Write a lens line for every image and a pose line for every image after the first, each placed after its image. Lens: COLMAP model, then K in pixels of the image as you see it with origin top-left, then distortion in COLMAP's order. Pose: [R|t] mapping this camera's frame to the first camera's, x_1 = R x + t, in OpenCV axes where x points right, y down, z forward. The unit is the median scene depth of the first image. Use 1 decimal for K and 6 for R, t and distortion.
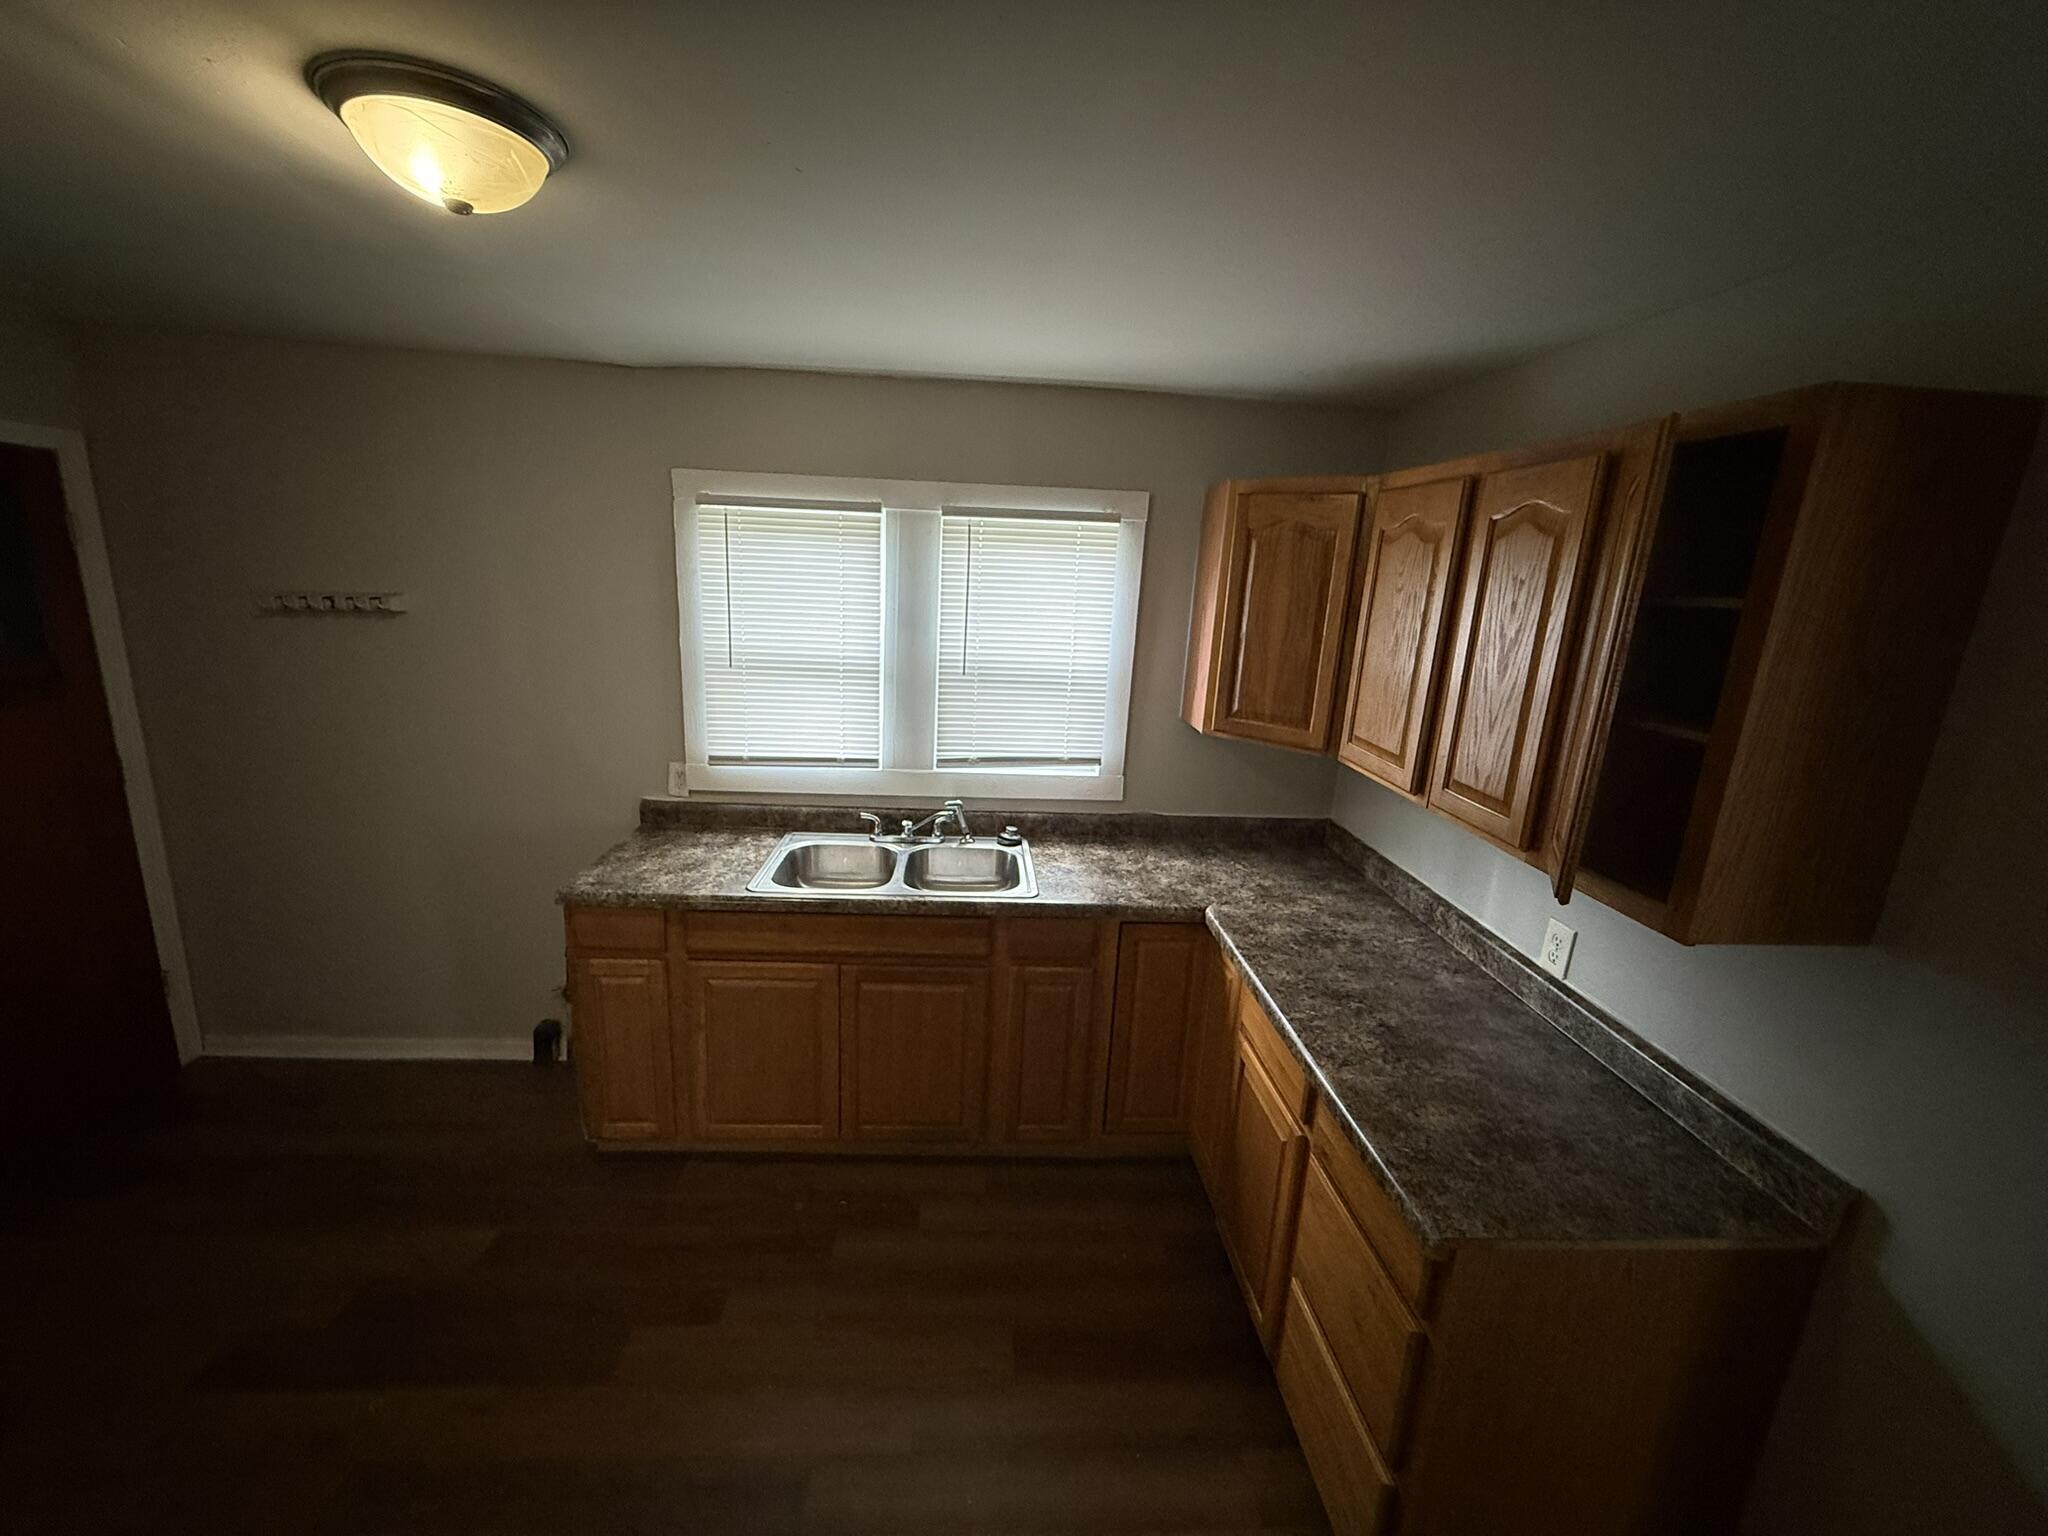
lens RADIAL K [[831.4, 0, 1011.4], [0, 831.4, 762.8], [0, 0, 1]] dist [-0.002504, -0.000056]
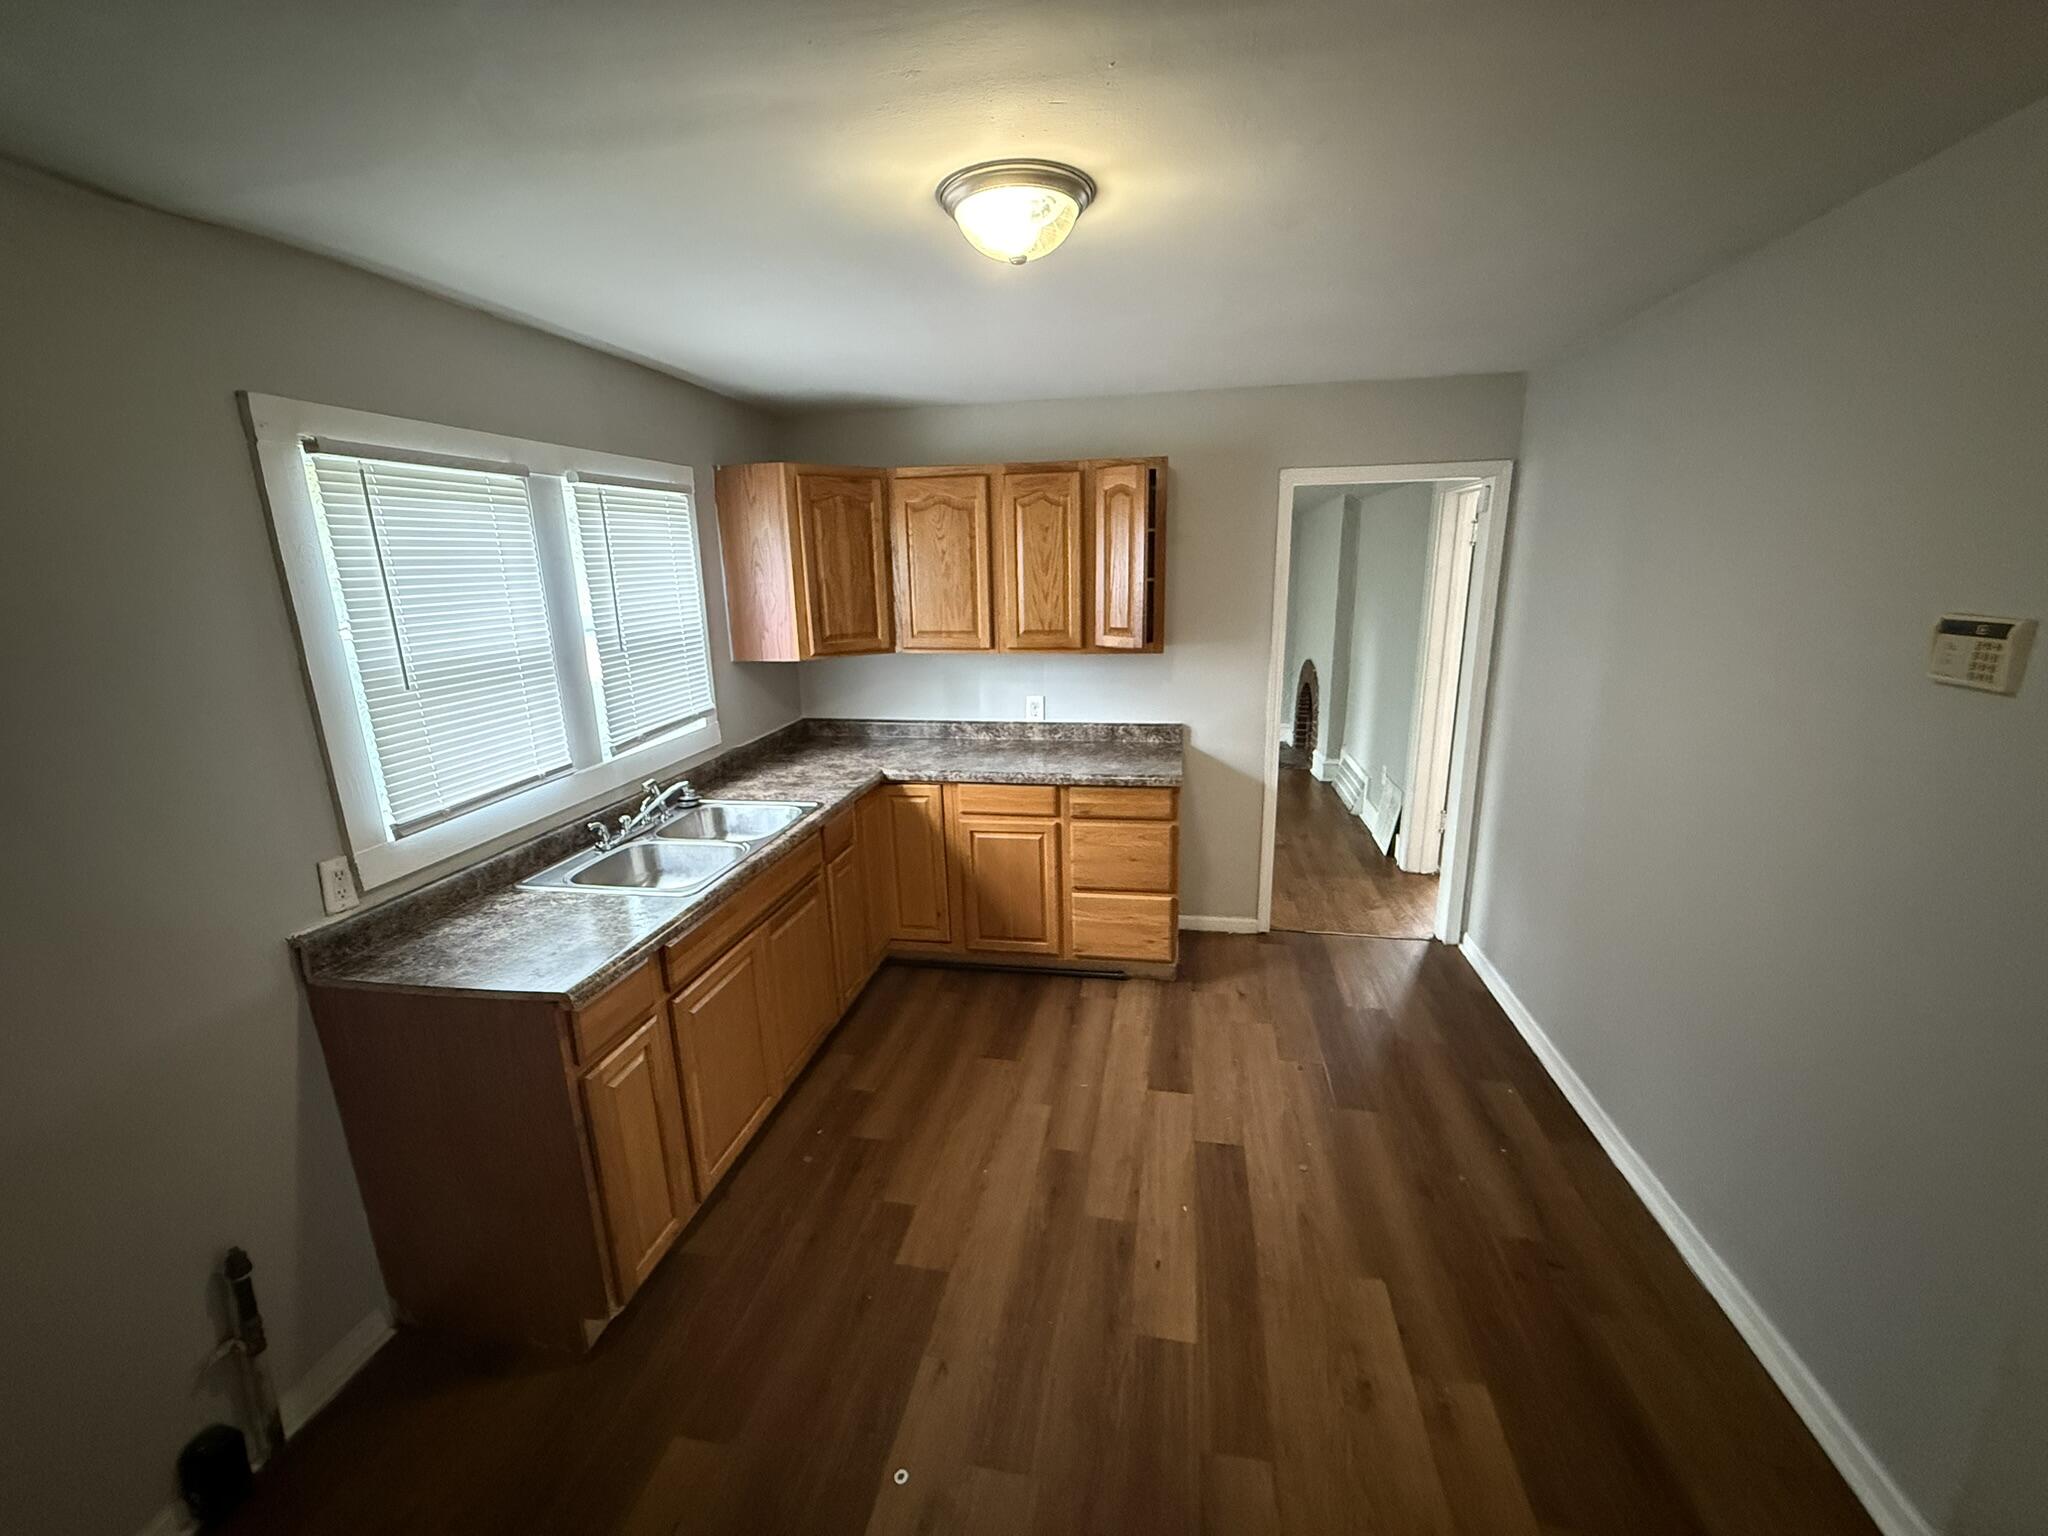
lens RADIAL K [[831.4, 0, 1018.7], [0, 831.4, 775.1], [0, 0, 1]] dist [-0.002504, -0.000056]
pose [[0.228458, -0.291181, 0.928989, -0.925357], [0.260082, 0.937798, 0.229982, -0.076248], [-0.938171, 0.189072, 0.289978, 0.330589]]
